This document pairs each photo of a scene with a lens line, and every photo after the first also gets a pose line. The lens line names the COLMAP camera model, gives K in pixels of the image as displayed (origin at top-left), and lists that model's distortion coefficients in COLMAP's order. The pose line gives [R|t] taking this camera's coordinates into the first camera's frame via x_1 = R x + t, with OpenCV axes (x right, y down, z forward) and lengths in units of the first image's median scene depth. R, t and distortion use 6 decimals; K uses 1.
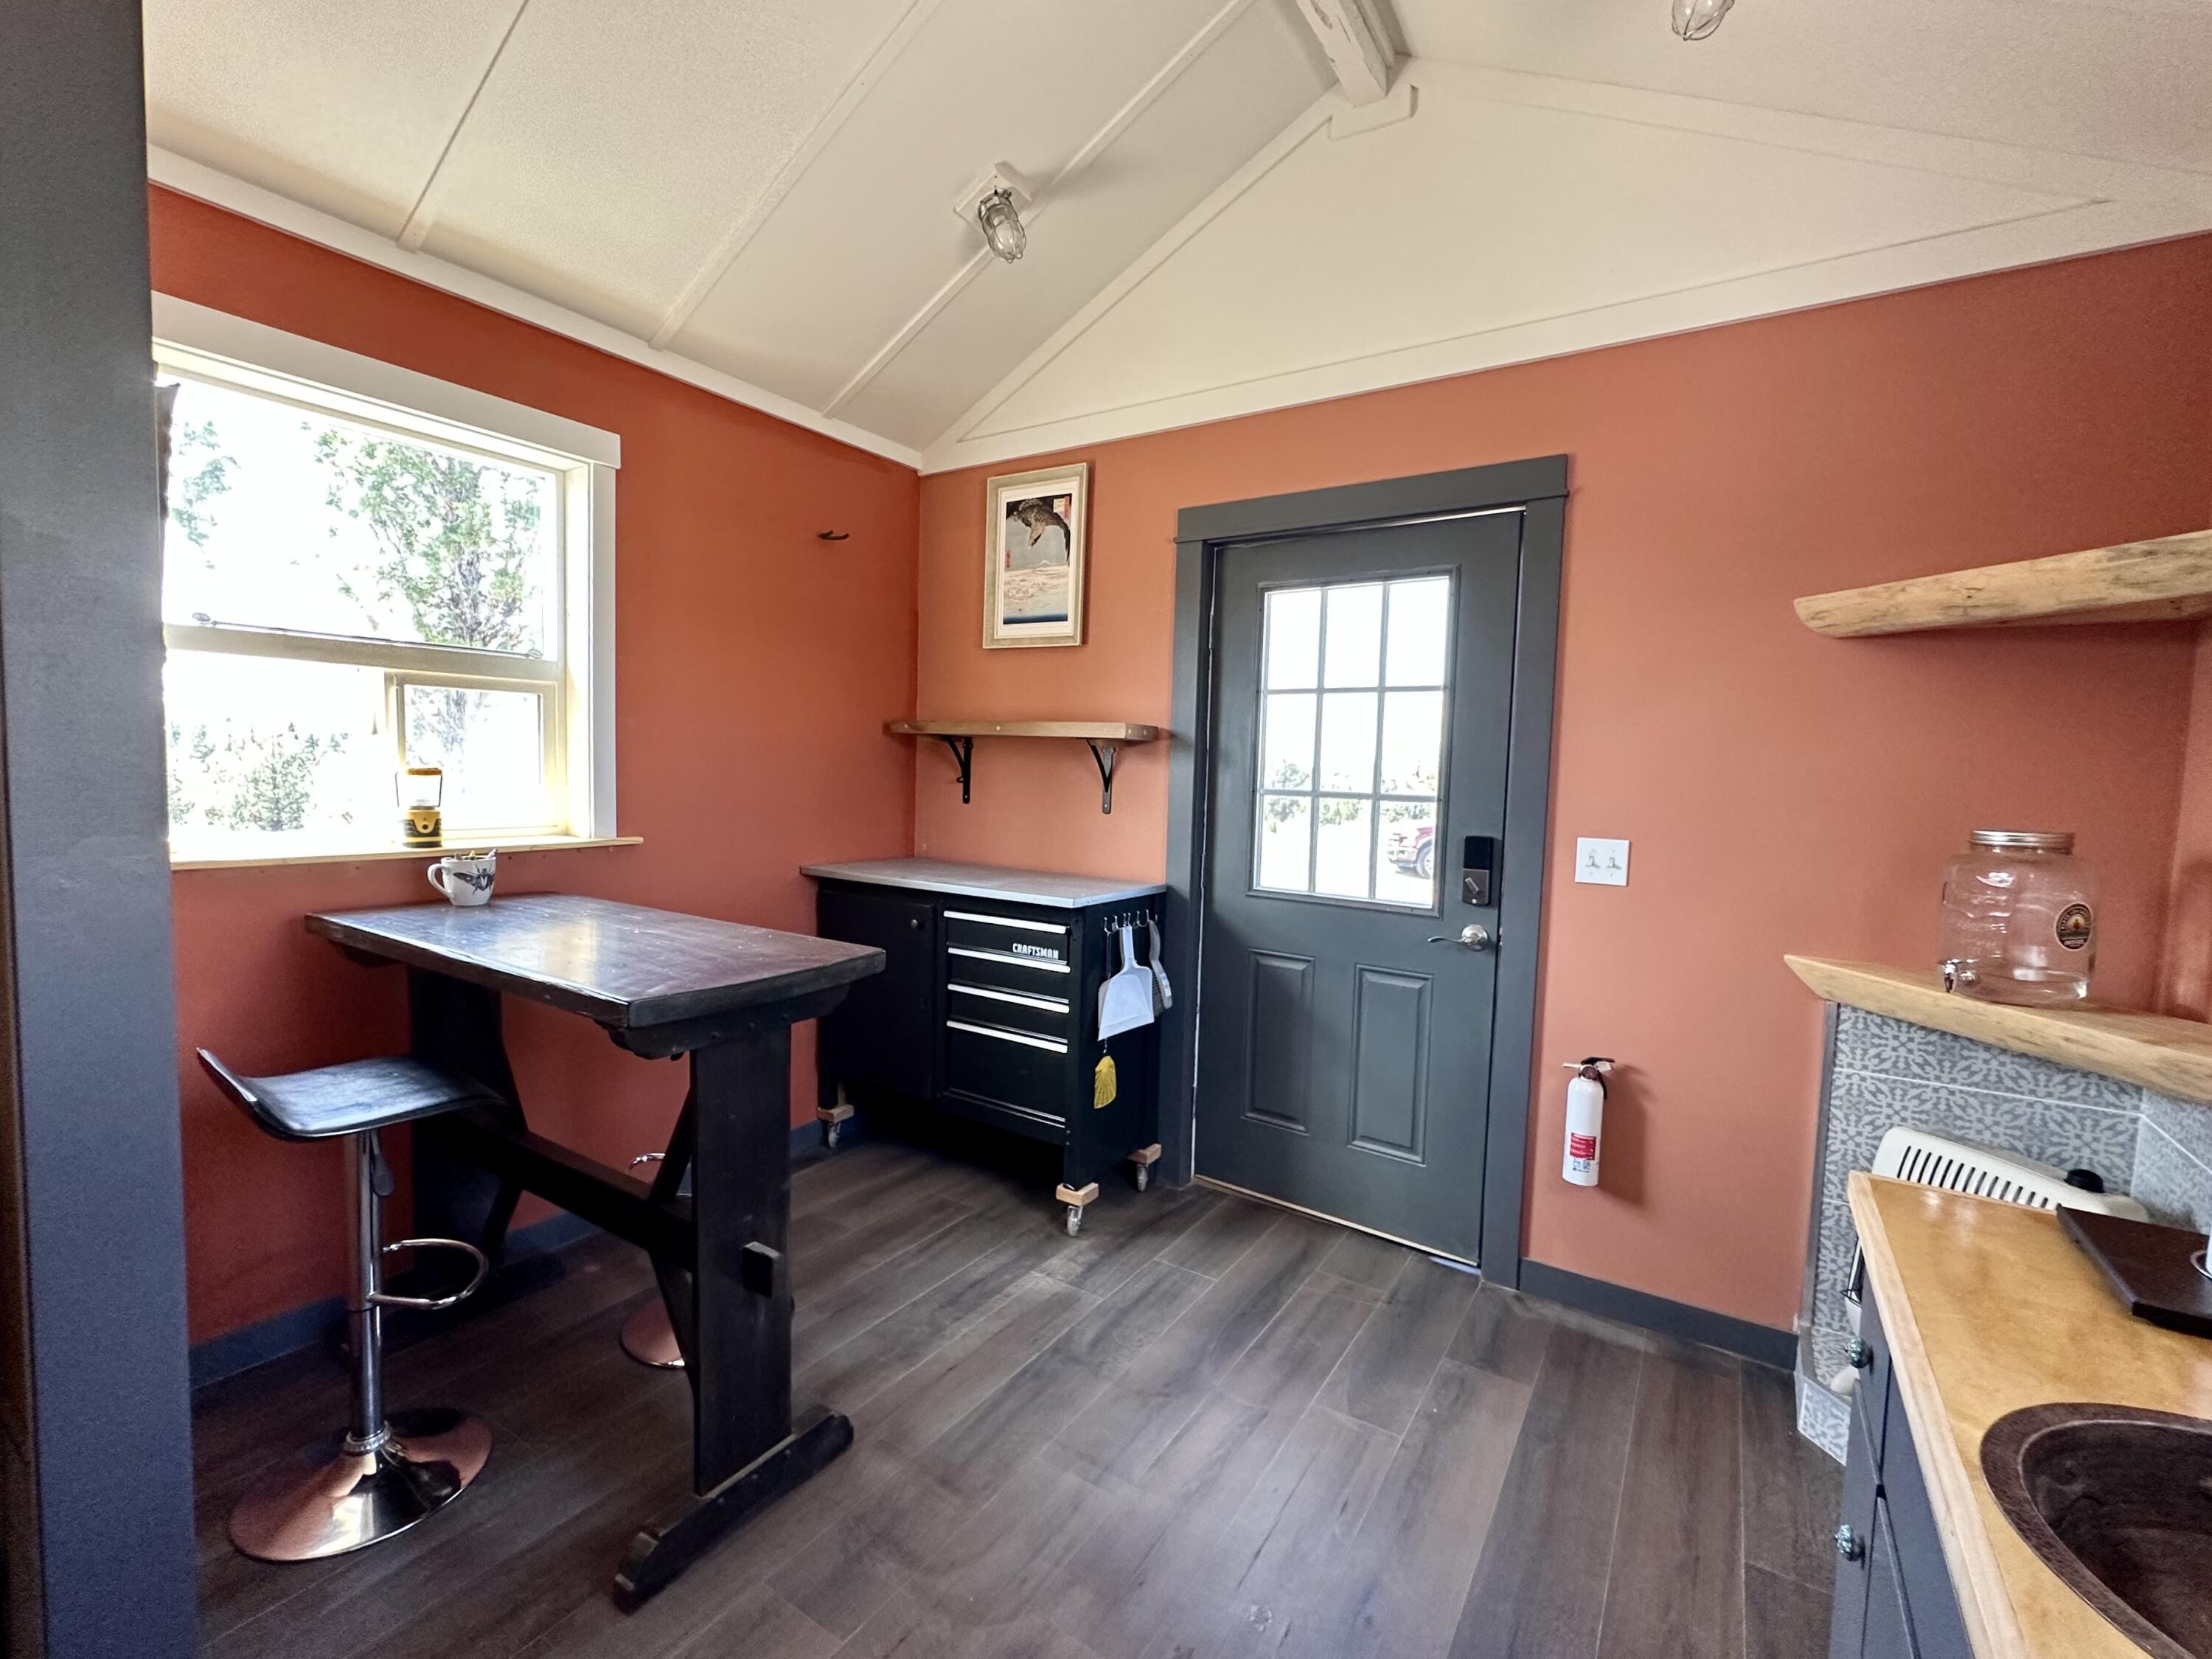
lens RADIAL K [[965.4, 0, 1106.0], [0, 965.4, 829.5], [0, 0, 1]] dist [-0.001452, 0.000048]
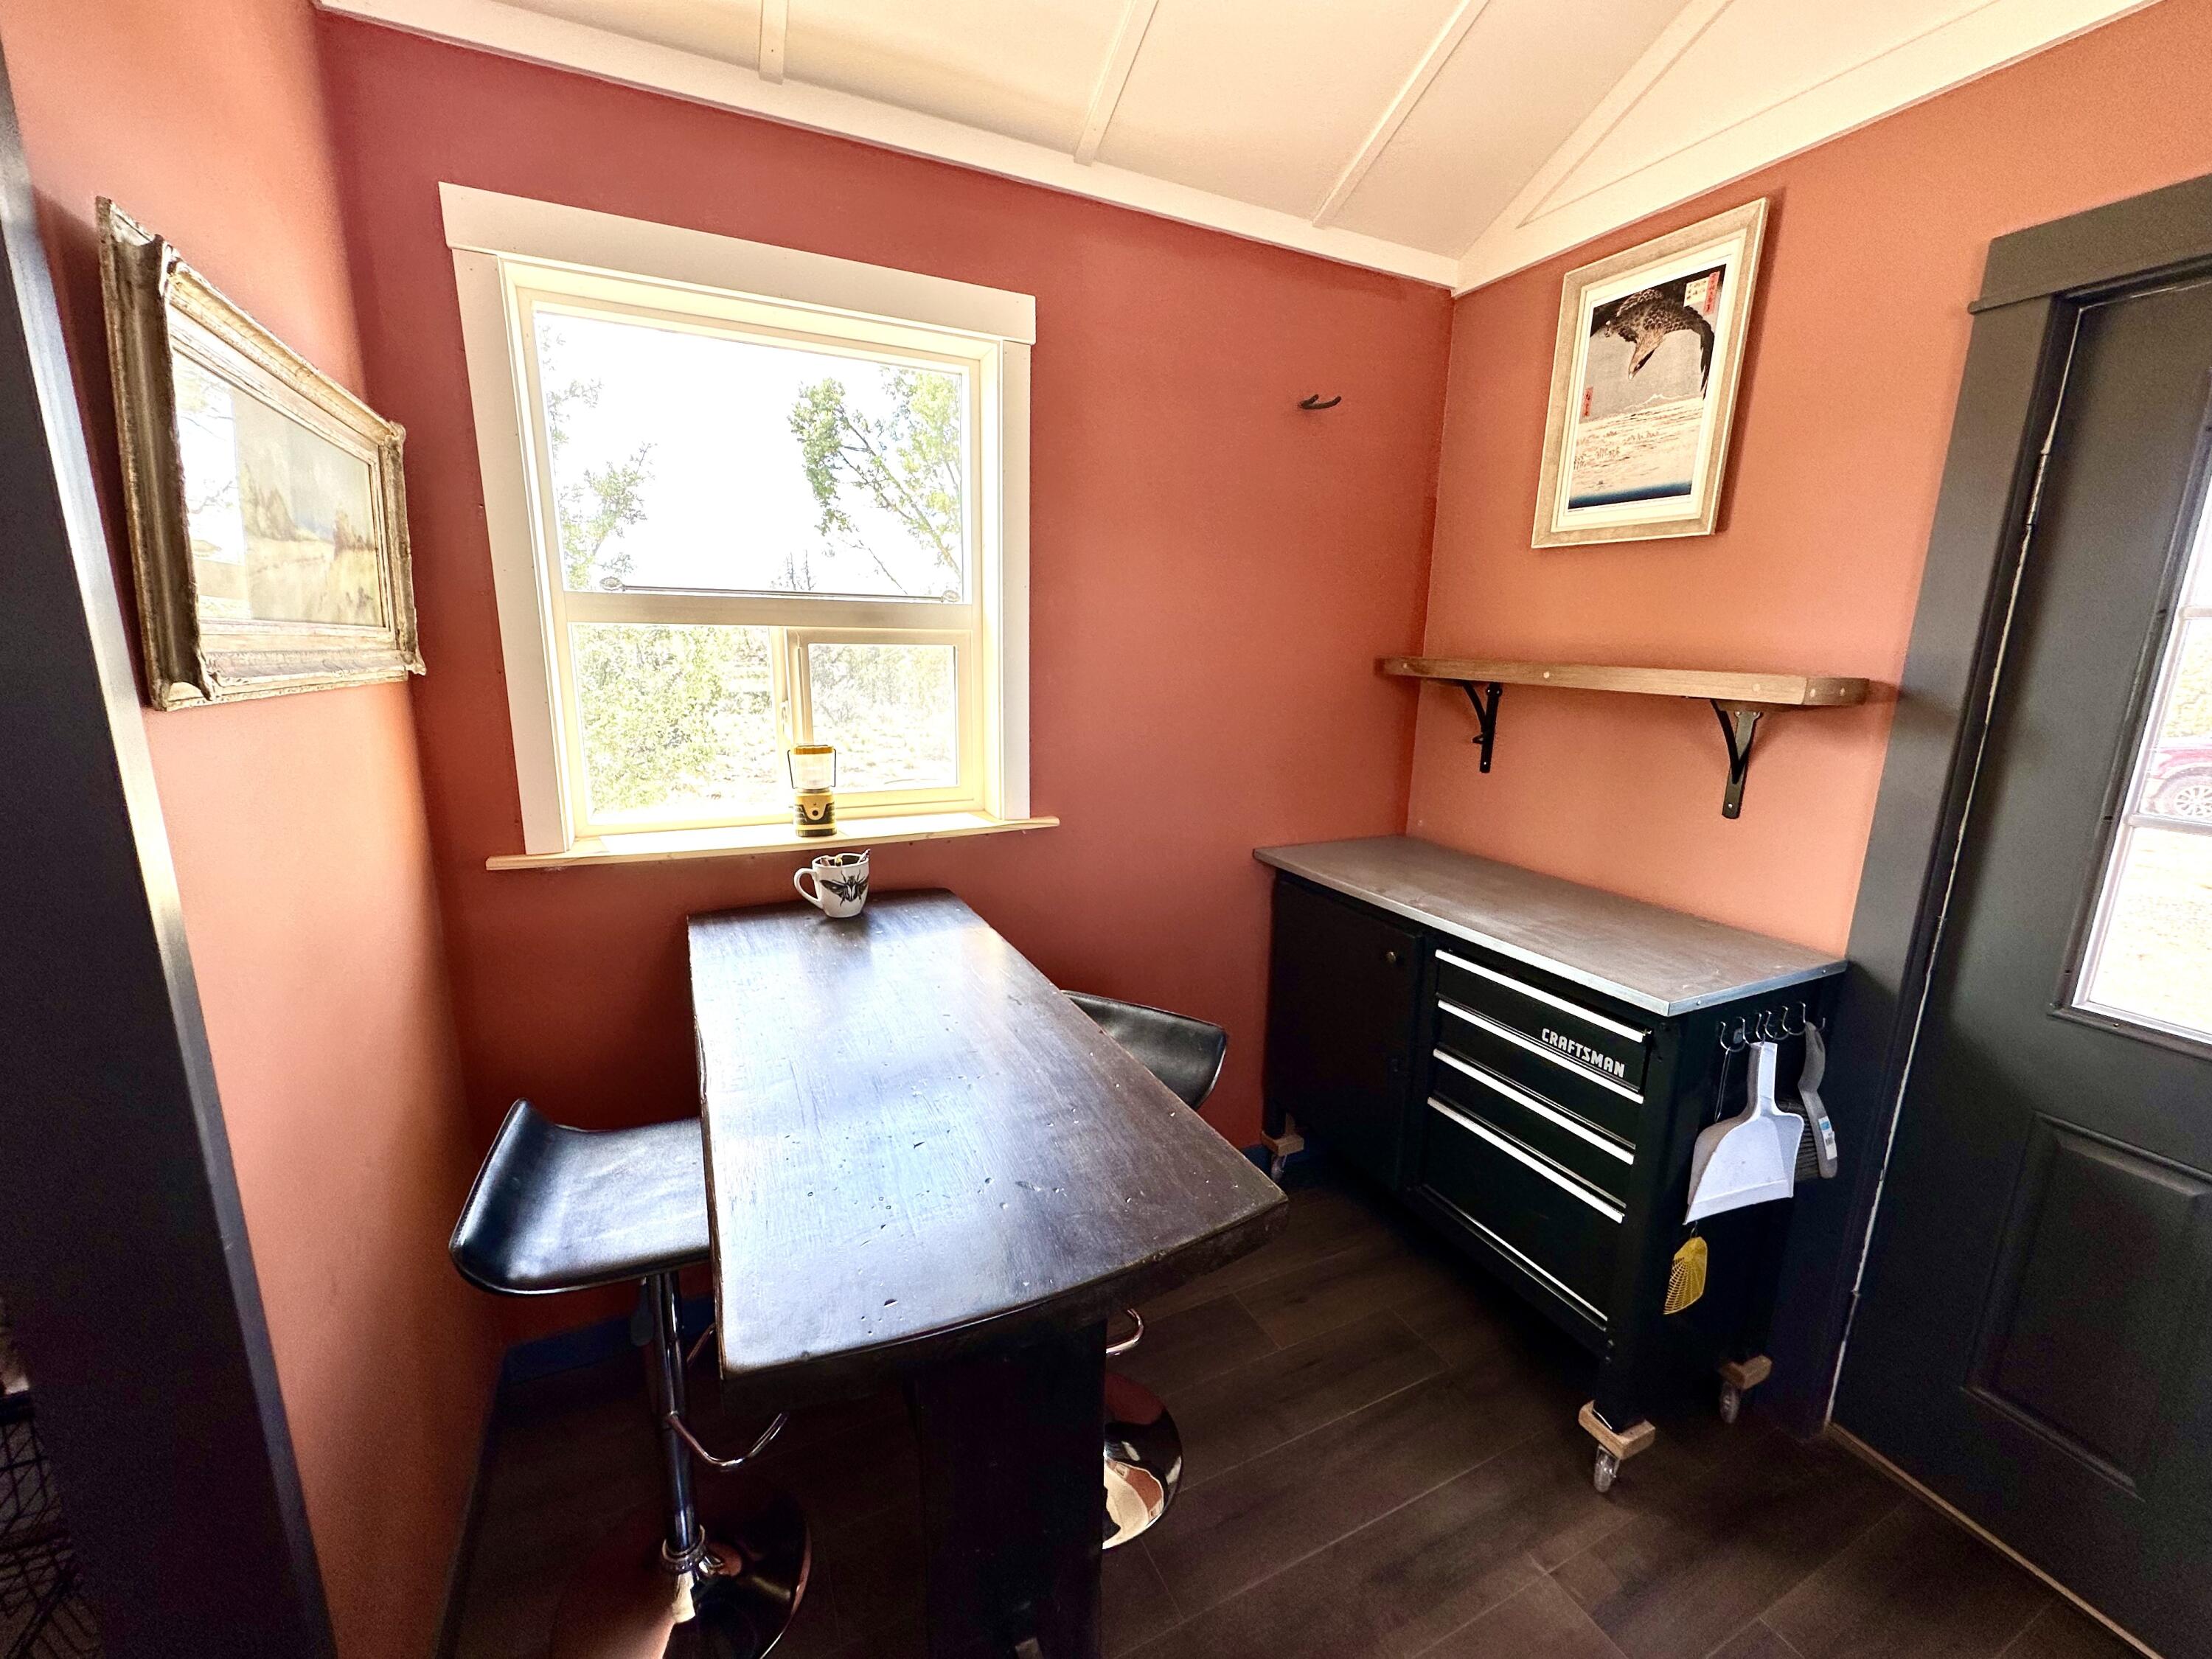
lens RADIAL K [[891.0, 0, 1106.0], [0, 891.0, 829.5], [0, 0, 1]] dist [-0.002174, -0.000282]
pose [[0.855328, 0.095541, -0.509202, -0.053168], [-0.029022, 0.990142, 0.137029, -0.080492], [0.517274, -0.102427, 0.849668, 0.343195]]
